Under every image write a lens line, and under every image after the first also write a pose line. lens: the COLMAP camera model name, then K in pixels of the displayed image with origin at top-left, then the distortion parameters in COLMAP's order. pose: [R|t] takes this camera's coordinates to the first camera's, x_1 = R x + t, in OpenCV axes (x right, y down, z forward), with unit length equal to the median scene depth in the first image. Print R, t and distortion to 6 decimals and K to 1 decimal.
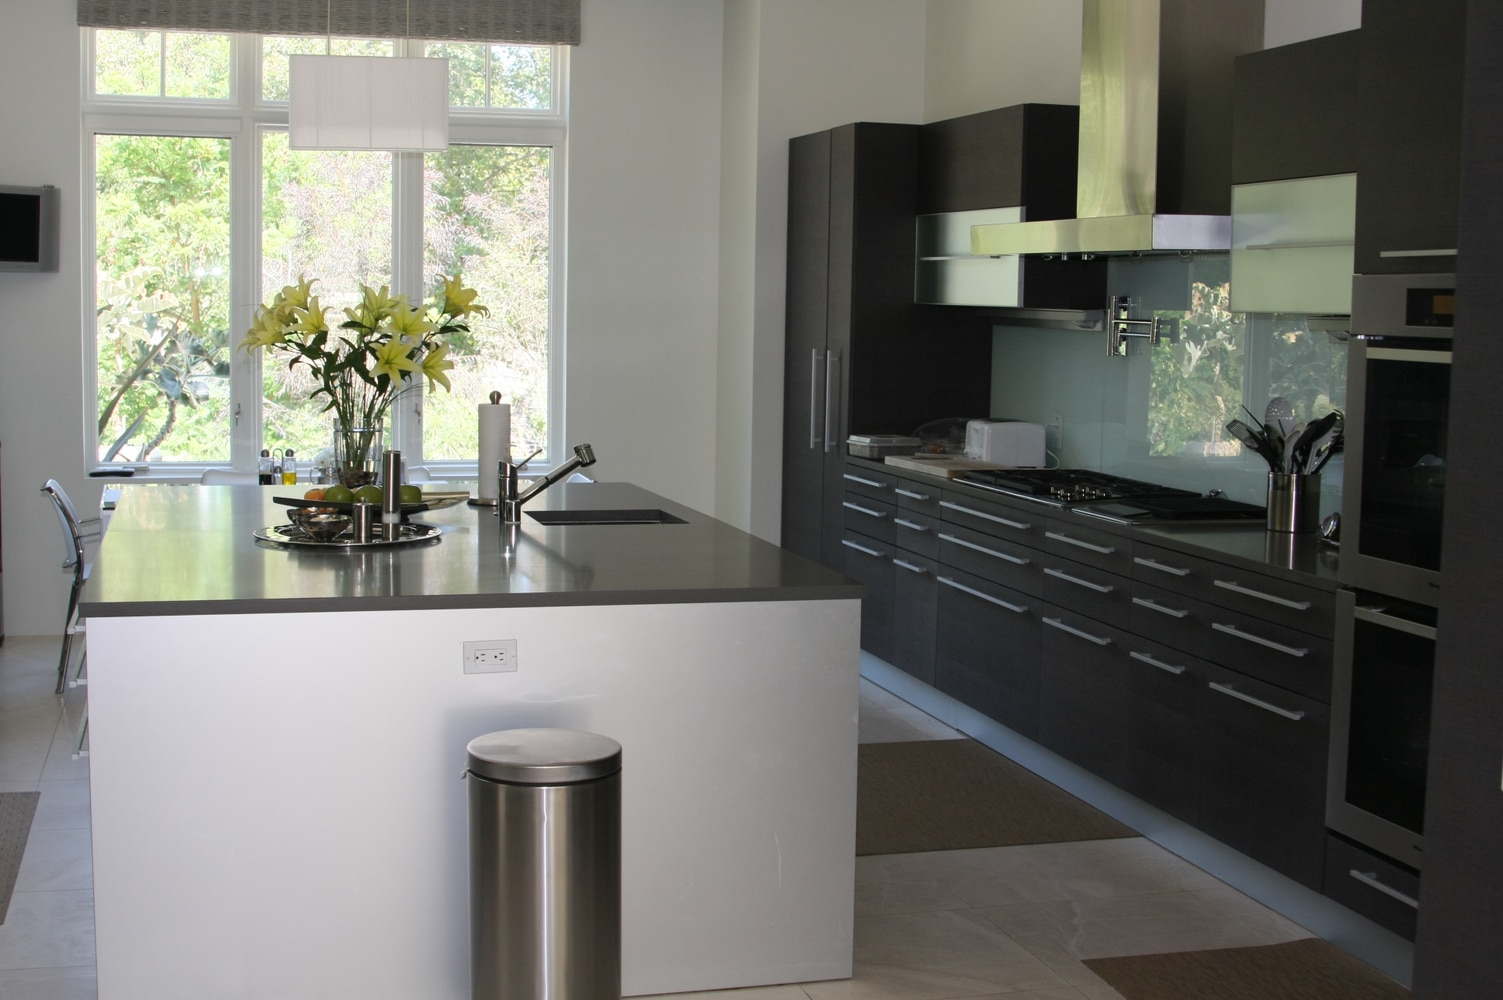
lens RADIAL K [[1955.9, 0, 751.5], [0, 1955.9, 500.0], [0, 0, 1]] dist [-0.094059, 0.025224]
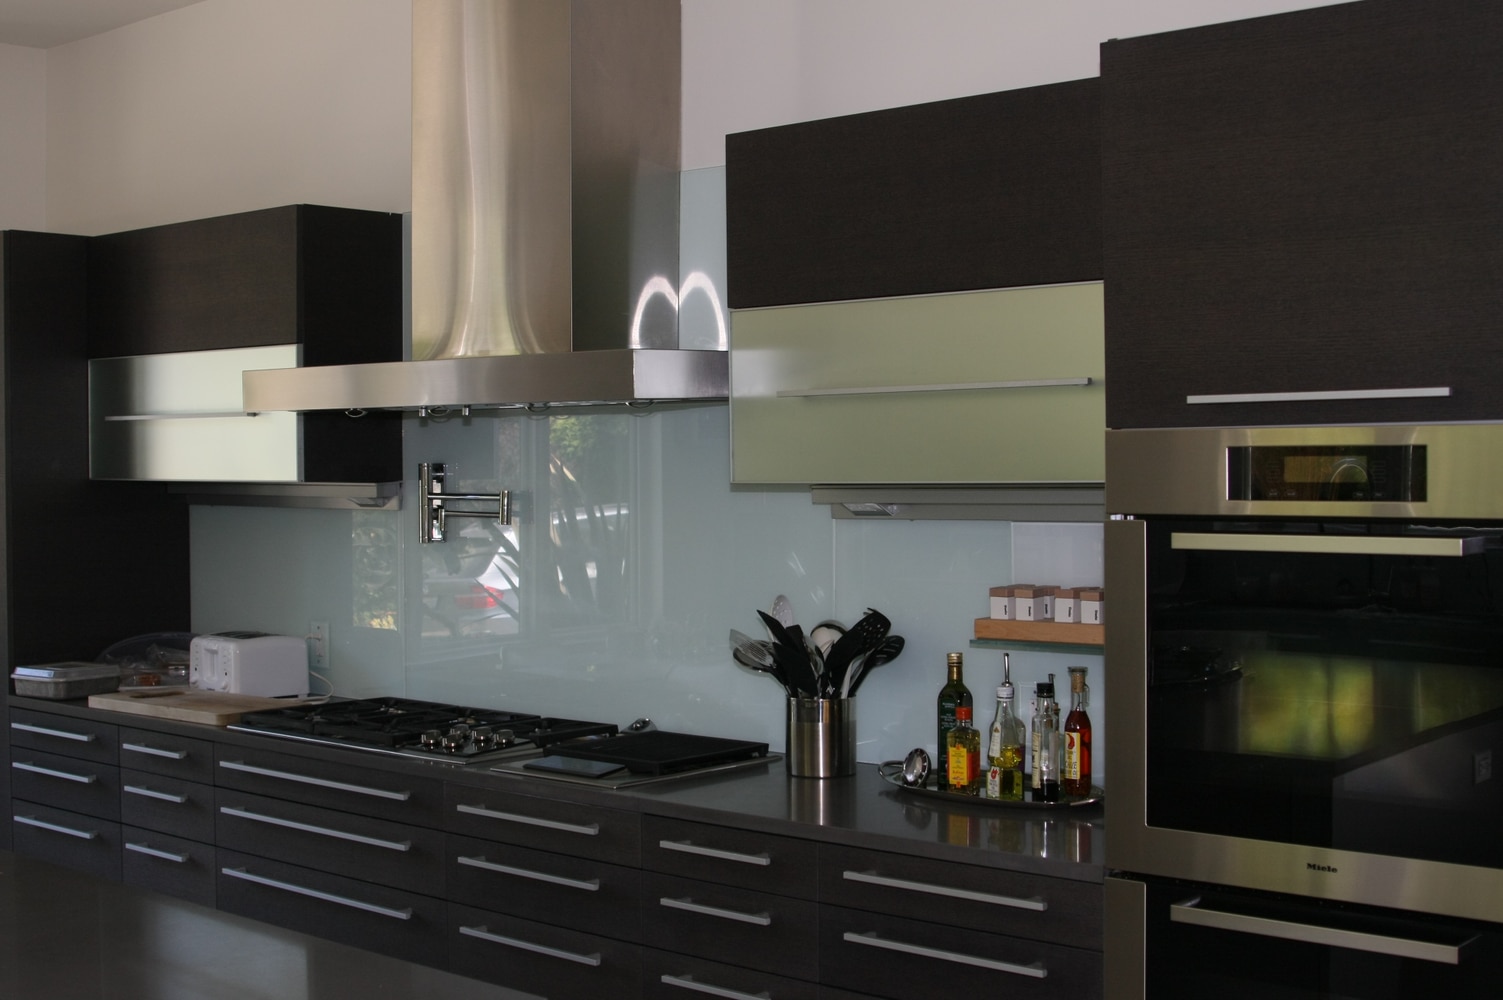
lens RADIAL K [[1916.4, 0, 752.0], [0, 1916.4, 536.7], [0, 0, 1]] dist [-0.081011, 0.048413]
pose [[0.843342, -0.043258, 0.535633, -0.103005], [0.075641, 0.996387, -0.038626, -0.038177], [-0.532026, 0.073091, 0.843567, 0.310126]]
